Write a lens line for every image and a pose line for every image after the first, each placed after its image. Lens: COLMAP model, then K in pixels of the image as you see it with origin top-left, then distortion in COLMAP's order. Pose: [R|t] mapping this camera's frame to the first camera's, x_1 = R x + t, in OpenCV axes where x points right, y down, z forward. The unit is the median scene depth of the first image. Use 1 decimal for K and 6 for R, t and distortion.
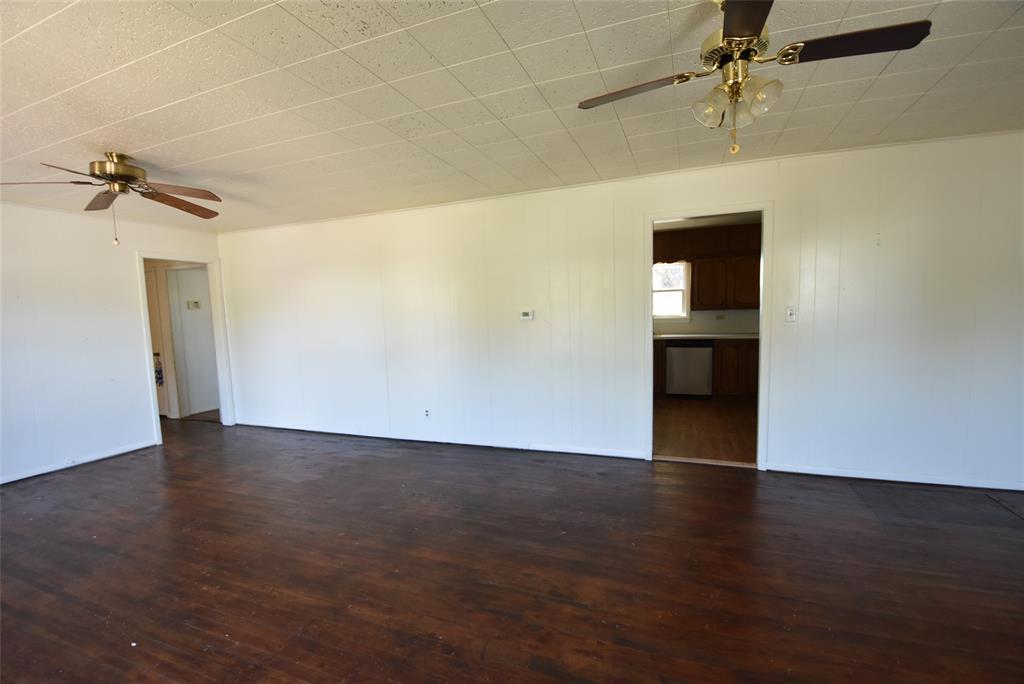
lens RADIAL K [[456.6, 0, 507.7], [0, 456.6, 348.0], [0, 0, 1]] dist [-0.006040, -0.008730]
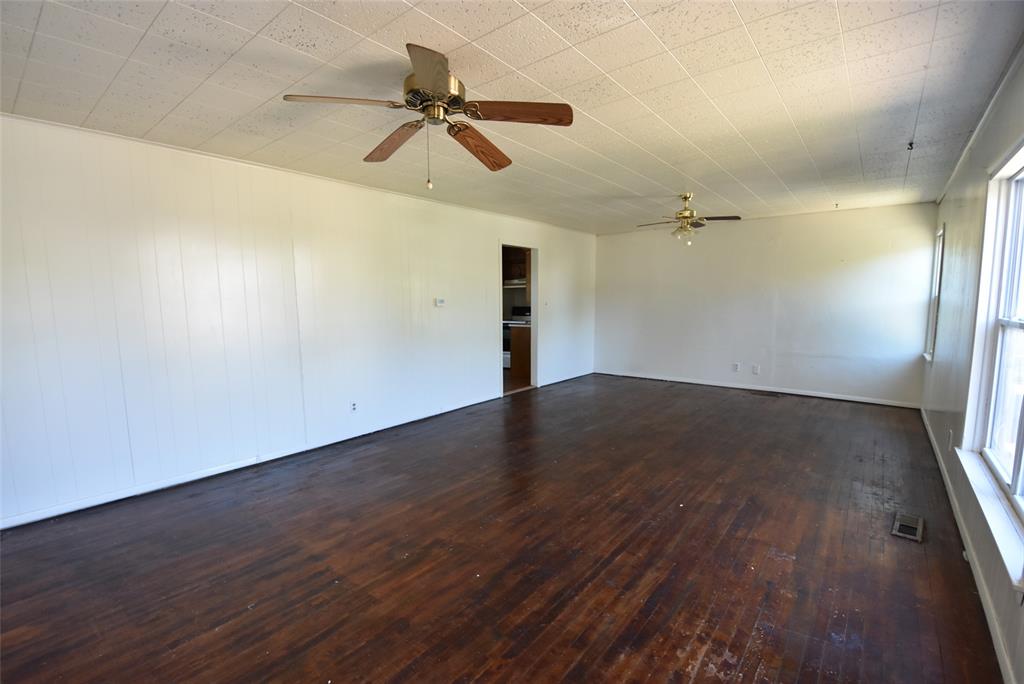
lens RADIAL K [[456.6, 0, 517.2], [0, 456.6, 343.5], [0, 0, 1]] dist [-0.006040, -0.008730]
pose [[0.285591, -0.062599, 0.956305, -1.138295], [0.079023, 0.996005, 0.041598, 0.004613], [-0.955088, 0.063690, 0.289396, 0.489503]]
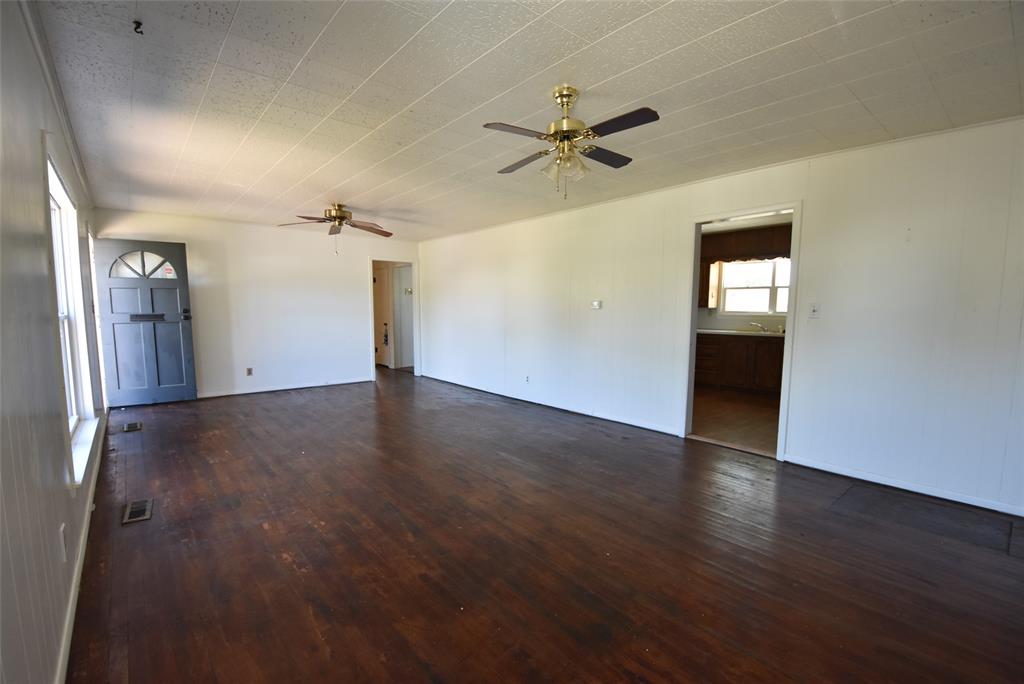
lens RADIAL K [[456.6, 0, 504.7], [0, 456.6, 350.1], [0, 0, 1]] dist [-0.006040, -0.008730]
pose [[0.876969, 0.080174, -0.473812, 0.440551], [-0.070199, 0.996781, 0.038735, 0.019086], [0.475392, -0.000708, 0.879774, -0.194880]]
